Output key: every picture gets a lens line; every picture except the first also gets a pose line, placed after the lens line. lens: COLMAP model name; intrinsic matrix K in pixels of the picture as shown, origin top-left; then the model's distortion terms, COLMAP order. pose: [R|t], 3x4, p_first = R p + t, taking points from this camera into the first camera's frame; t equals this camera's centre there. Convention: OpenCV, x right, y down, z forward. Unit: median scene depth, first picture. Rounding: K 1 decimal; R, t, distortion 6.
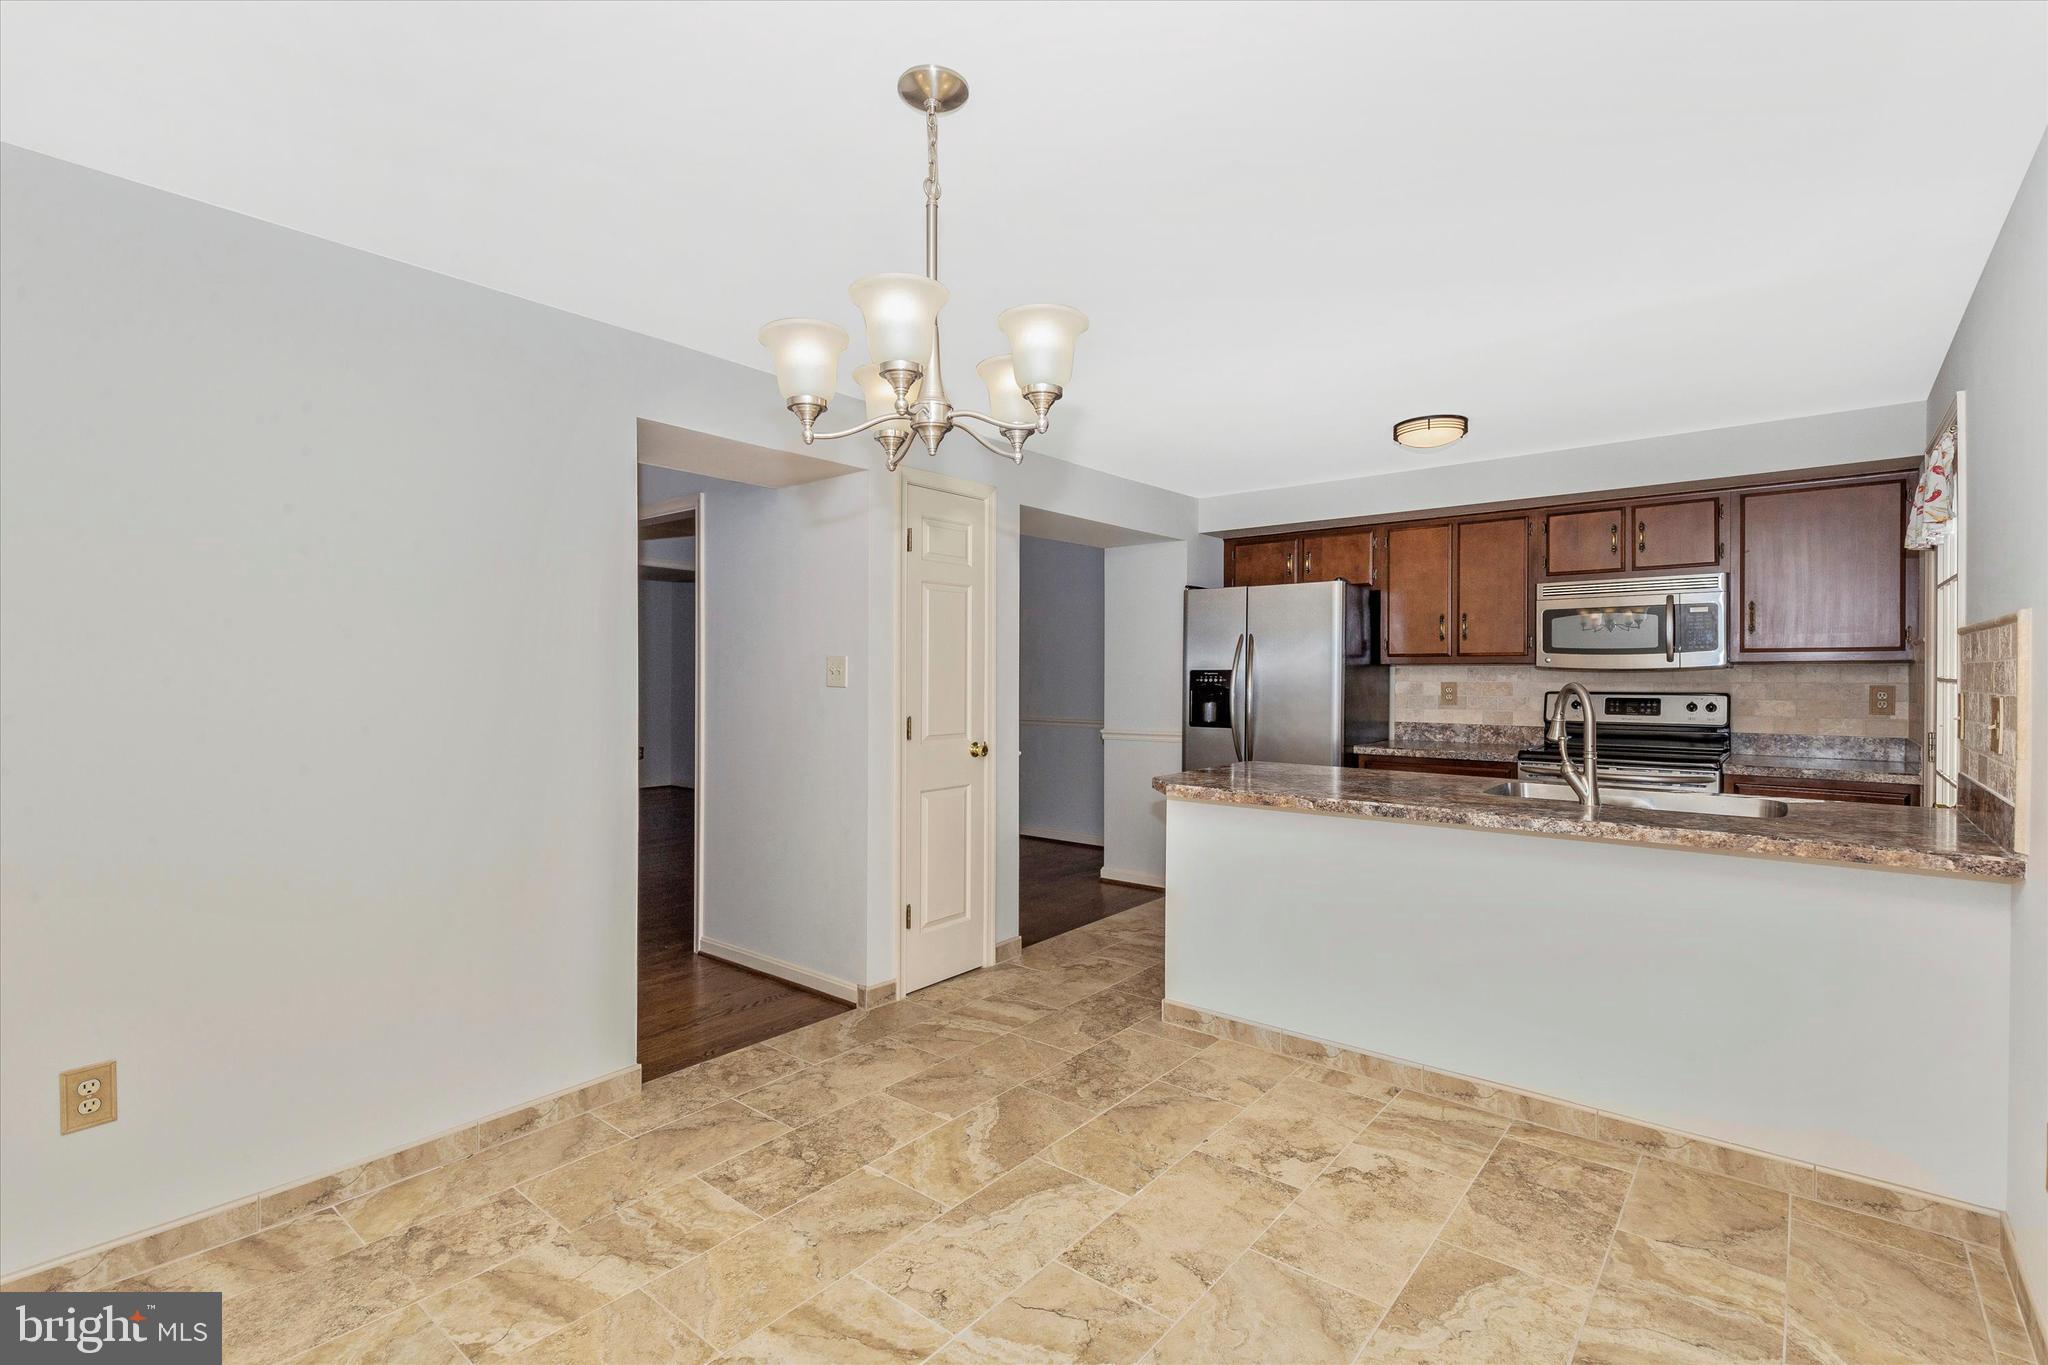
lens RADIAL K [[951.9, 0, 1023.1], [0, 951.9, 671.3], [0, 0, 1]] dist [0.034813, -0.016760]
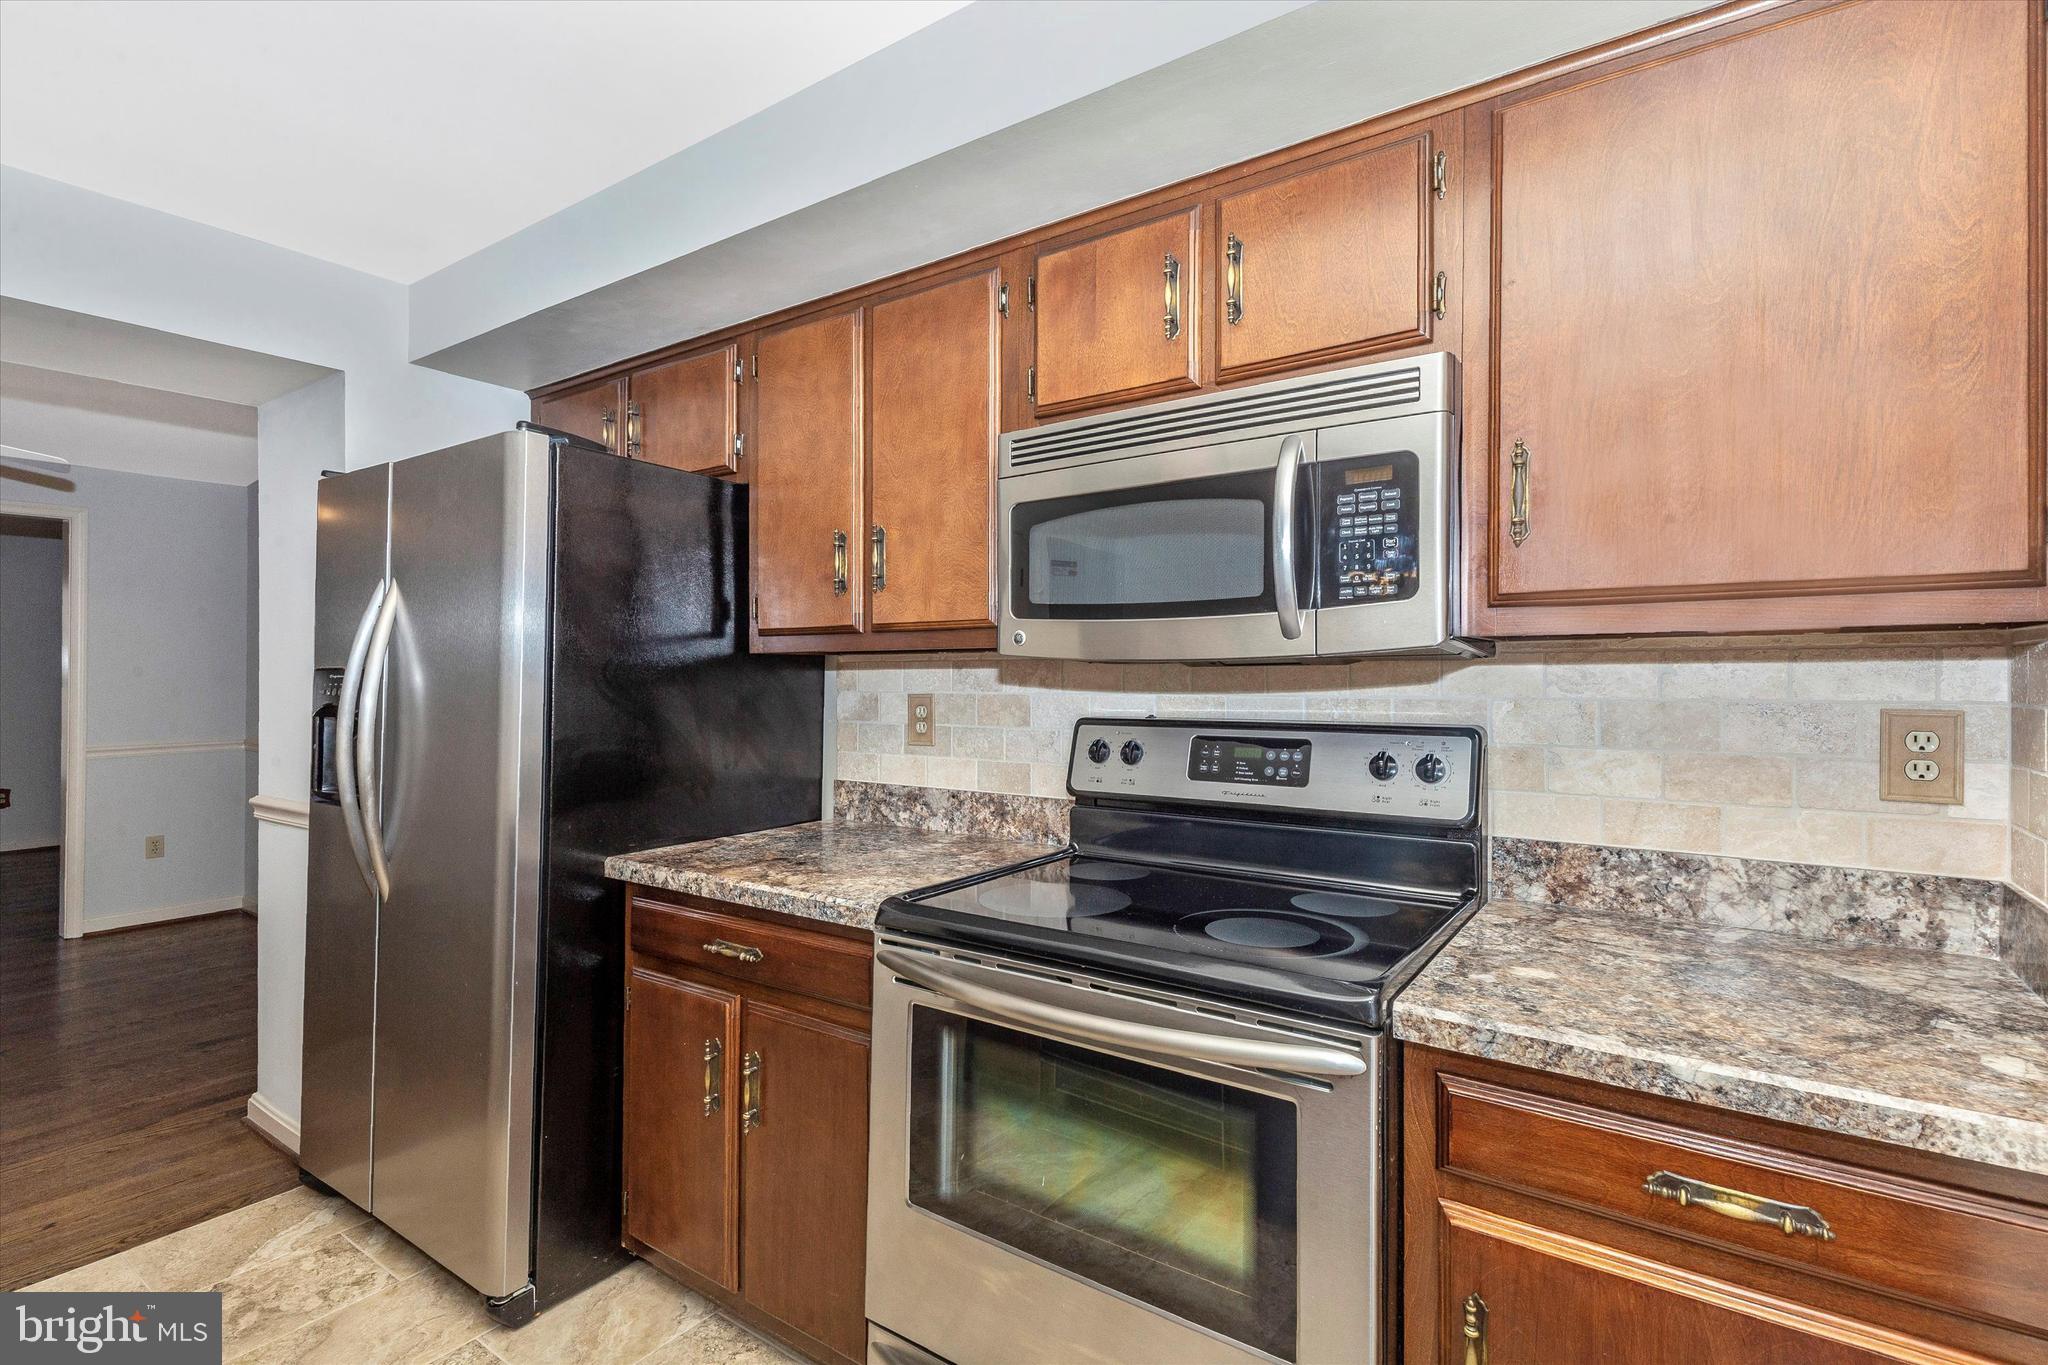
lens RADIAL K [[943.2, 0, 986.8], [0, 943.2, 675.4], [0, 0, 1]] dist [0.029459, -0.015373]
pose [[0.998800, -0.003615, 0.048836, 0.516120], [0.003460, 0.999989, 0.003260, 0.001458], [-0.048847, -0.003087, 0.998801, 0.638792]]
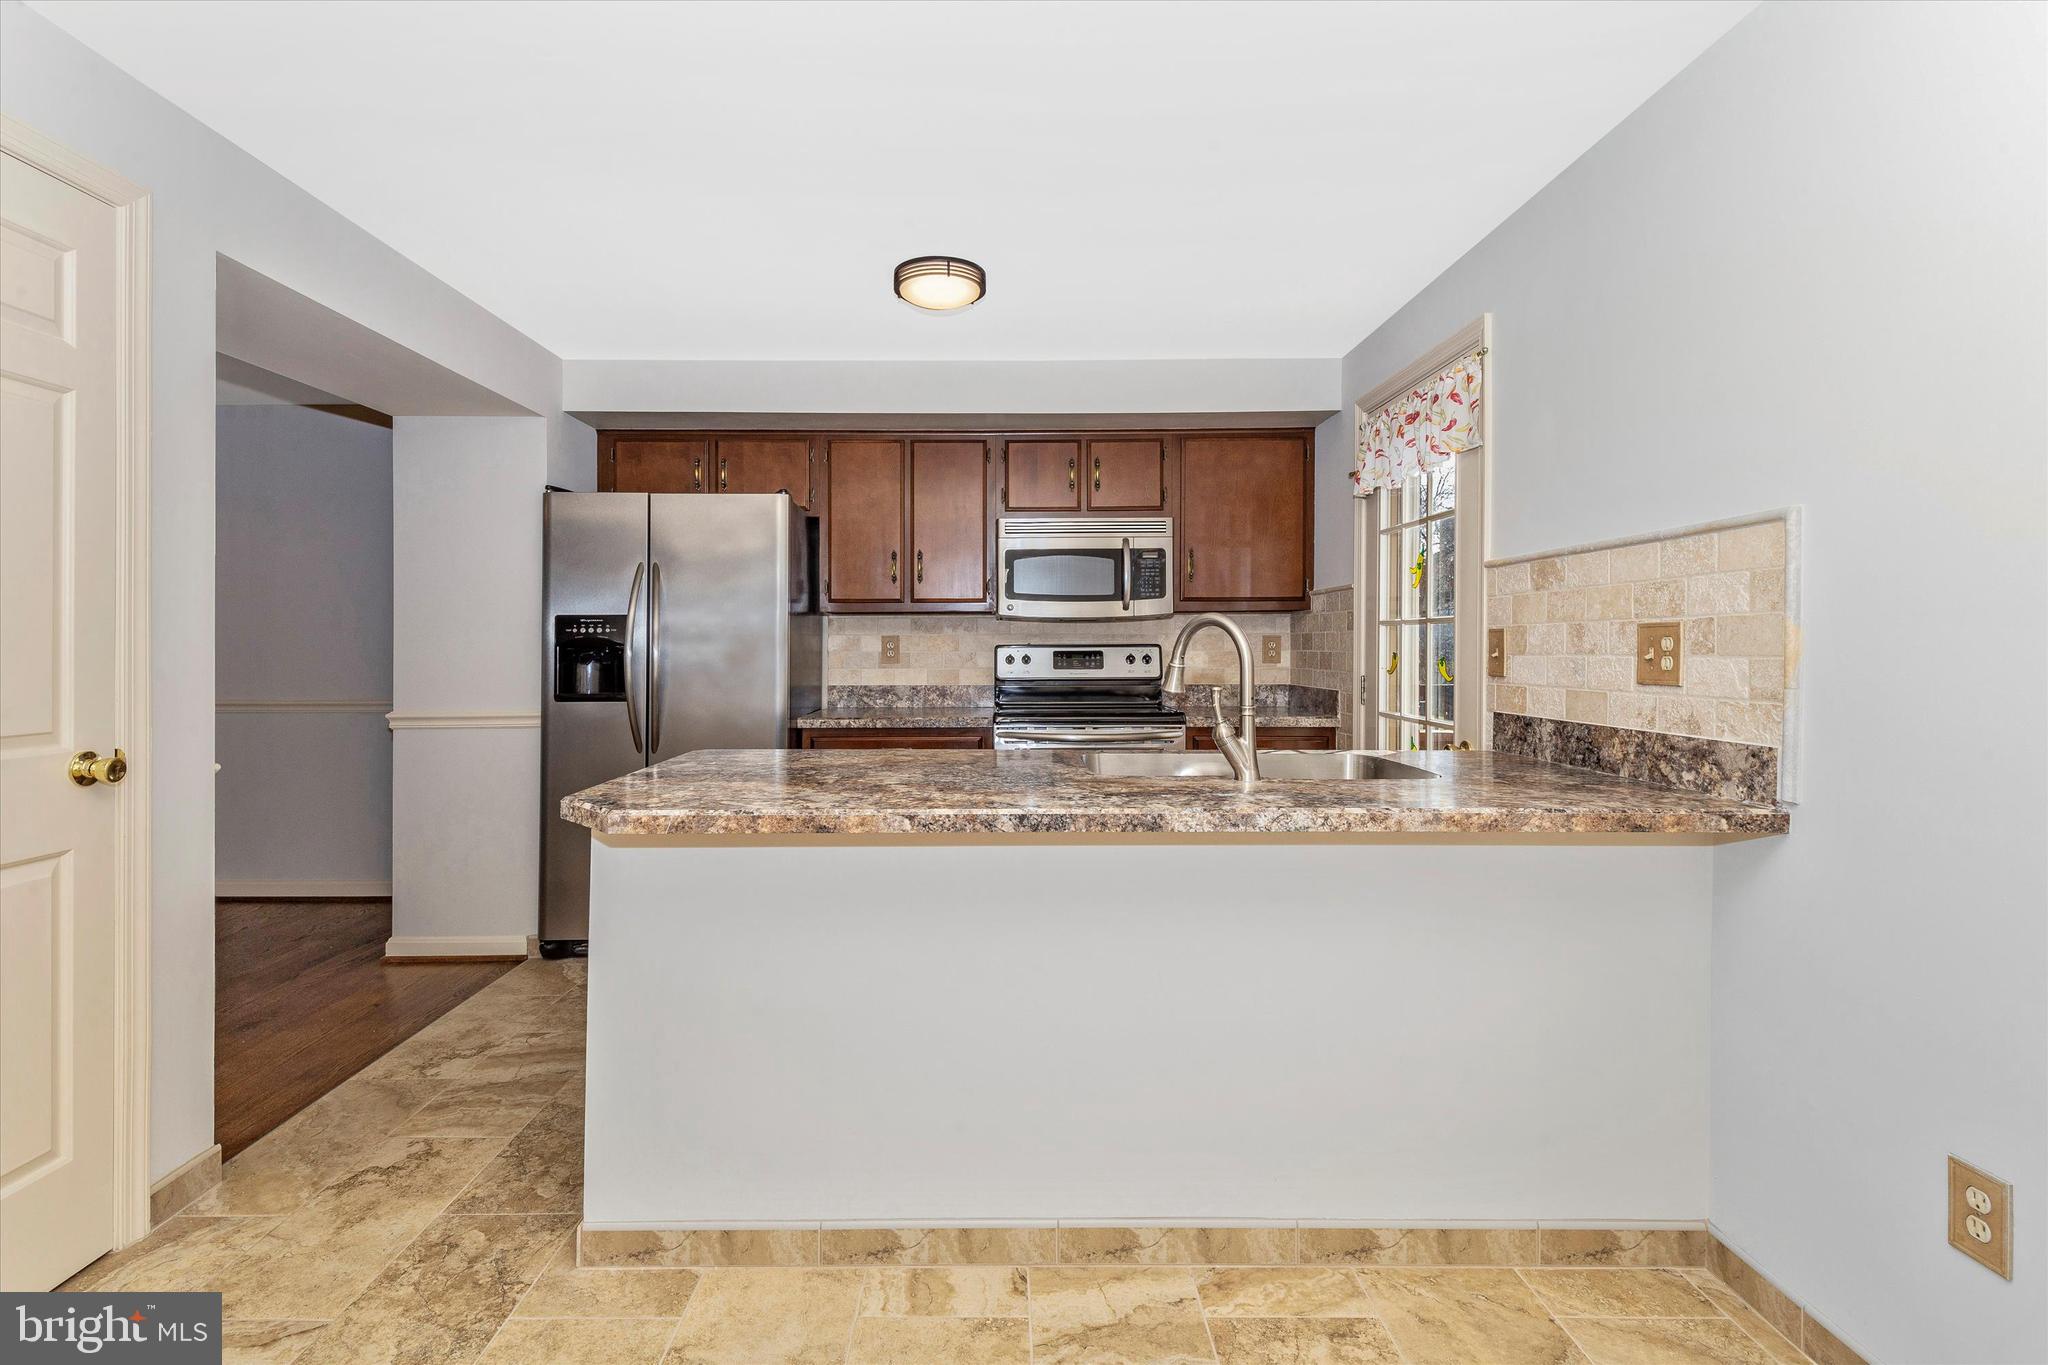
lens RADIAL K [[959.9, 0, 1004.6], [0, 959.9, 646.4], [0, 0, 1]] dist [0.029185, -0.015370]
pose [[0.775382, -0.002313, 0.631489, -0.004325], [0.001919, 0.999997, 0.001307, 0.022373], [-0.631490, 0.000198, 0.775384, 0.332738]]
